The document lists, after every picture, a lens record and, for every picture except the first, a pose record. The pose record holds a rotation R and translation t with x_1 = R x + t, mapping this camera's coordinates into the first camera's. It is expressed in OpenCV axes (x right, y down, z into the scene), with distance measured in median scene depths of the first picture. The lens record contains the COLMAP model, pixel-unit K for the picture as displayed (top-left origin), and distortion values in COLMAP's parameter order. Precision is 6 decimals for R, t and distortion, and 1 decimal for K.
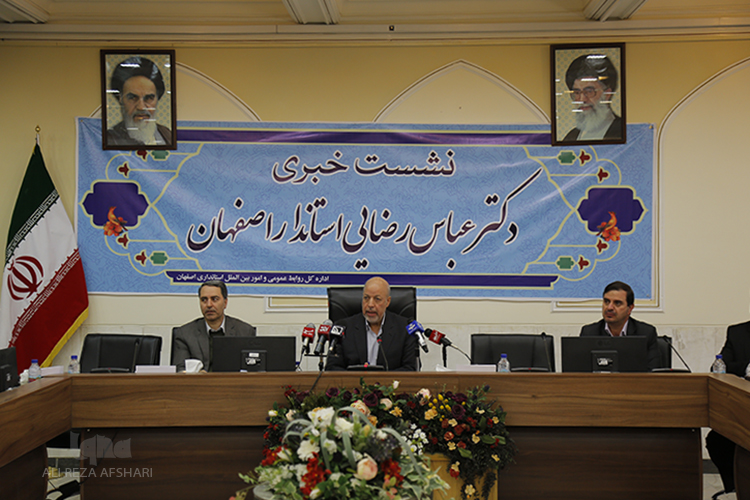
lens RADIAL K [[1357.1, 0, 376.1], [0, 1357.1, 250.7], [0, 0, 1]] dist [0.327324, 0.000000]
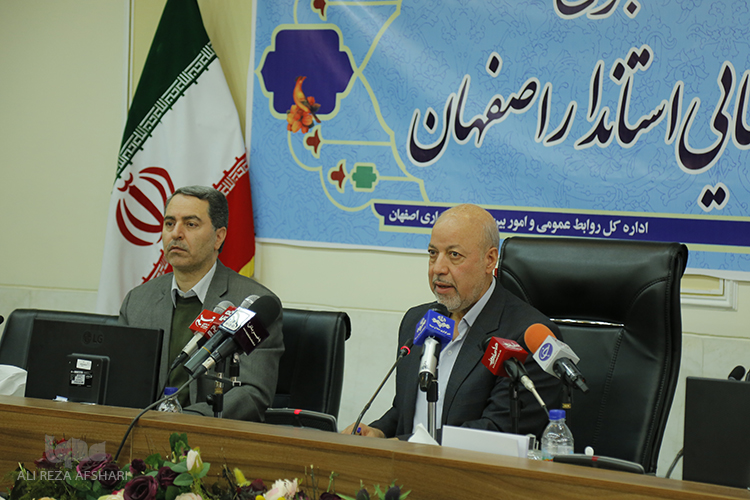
lens RADIAL K [[2020.8, 0, 376.7], [0, 2020.8, 248.8], [0, 0, 1]] dist [0.521818, 0.000000]
pose [[0.781183, 0.039424, -0.623057, 0.314202], [-0.034421, 0.999206, 0.020068, 0.016897], [0.623353, 0.005770, 0.781919, 0.416951]]
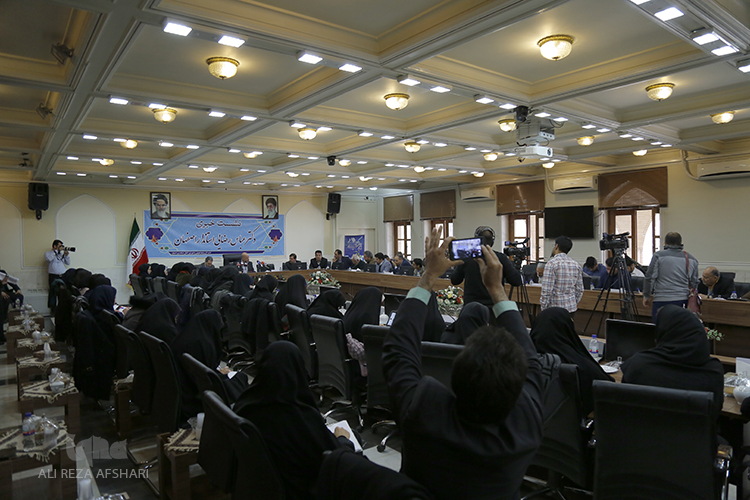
lens RADIAL K [[539.5, 0, 373.2], [0, 539.5, 247.2], [0, 0, 1]] dist [-0.010273, -0.001337]
pose [[0.787466, -0.019962, 0.616035, -0.619228], [0.007884, 0.999720, 0.022317, -0.025565], [-0.616308, -0.012717, 0.787403, -0.498339]]
